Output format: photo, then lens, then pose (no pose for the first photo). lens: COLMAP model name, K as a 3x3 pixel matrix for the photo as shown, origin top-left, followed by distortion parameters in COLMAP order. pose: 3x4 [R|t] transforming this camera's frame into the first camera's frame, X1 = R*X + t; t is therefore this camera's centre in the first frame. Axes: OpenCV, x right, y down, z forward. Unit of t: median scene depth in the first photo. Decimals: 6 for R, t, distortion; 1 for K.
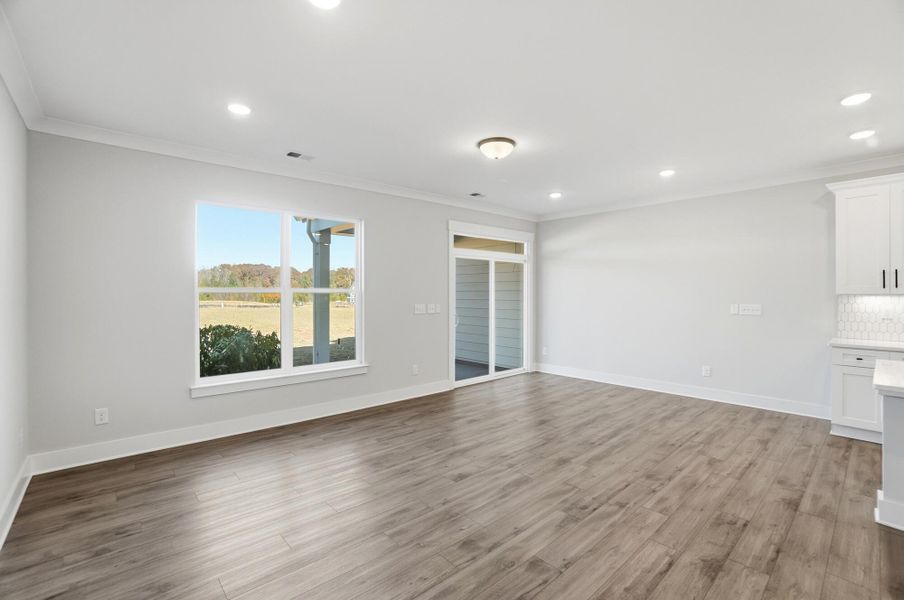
lens RADIAL K [[403.9, 0, 451.1], [0, 403.9, 295.2], [0, 0, 1]] dist [-0.063226, 0.023526]
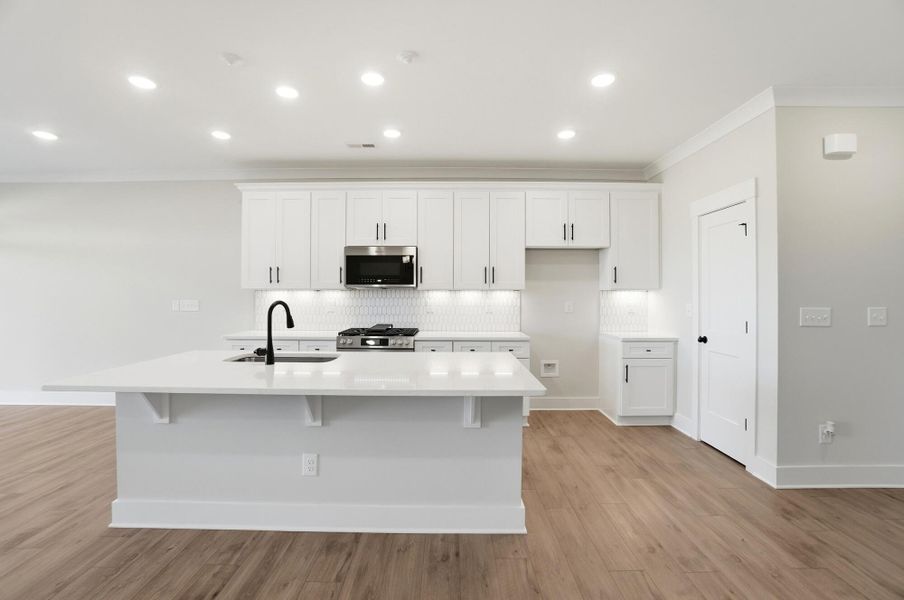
lens RADIAL K [[403.9, 0, 451.1], [0, 403.9, 295.2], [0, 0, 1]] dist [-0.063226, 0.023526]
pose [[0.667943, -0.001171, 0.744211, 0.591669], [0.003080, 0.999995, -0.001191, 0.018476], [-0.744206, 0.003087, 0.667943, -0.152360]]
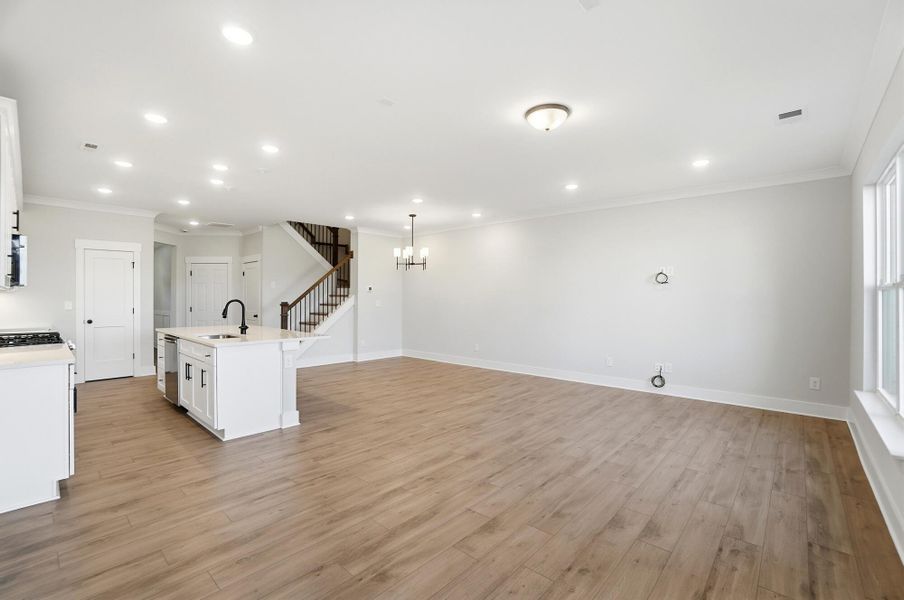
lens RADIAL K [[400.2, 0, 449.8], [0, 400.2, 296.1], [0, 0, 1]] dist [-0.061346, 0.022485]
pose [[-0.994621, -0.003788, -0.103515, 0.386785], [-0.004113, 0.999987, 0.002929, 0.009306], [0.103502, 0.003339, -0.994624, 1.727300]]
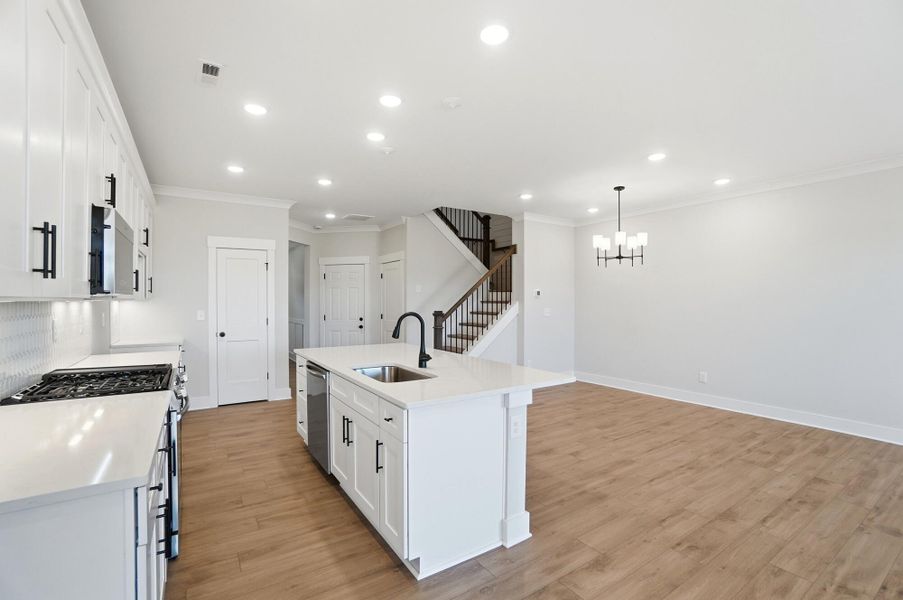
lens RADIAL K [[403.4, 0, 450.6], [0, 403.4, 295.2], [0, 0, 1]] dist [-0.063226, 0.023526]
pose [[-0.989174, -0.000210, 0.146745, 0.713332], [-0.001094, 0.999982, -0.005942, -0.002658], [-0.146741, -0.006039, -0.989157, 1.235833]]
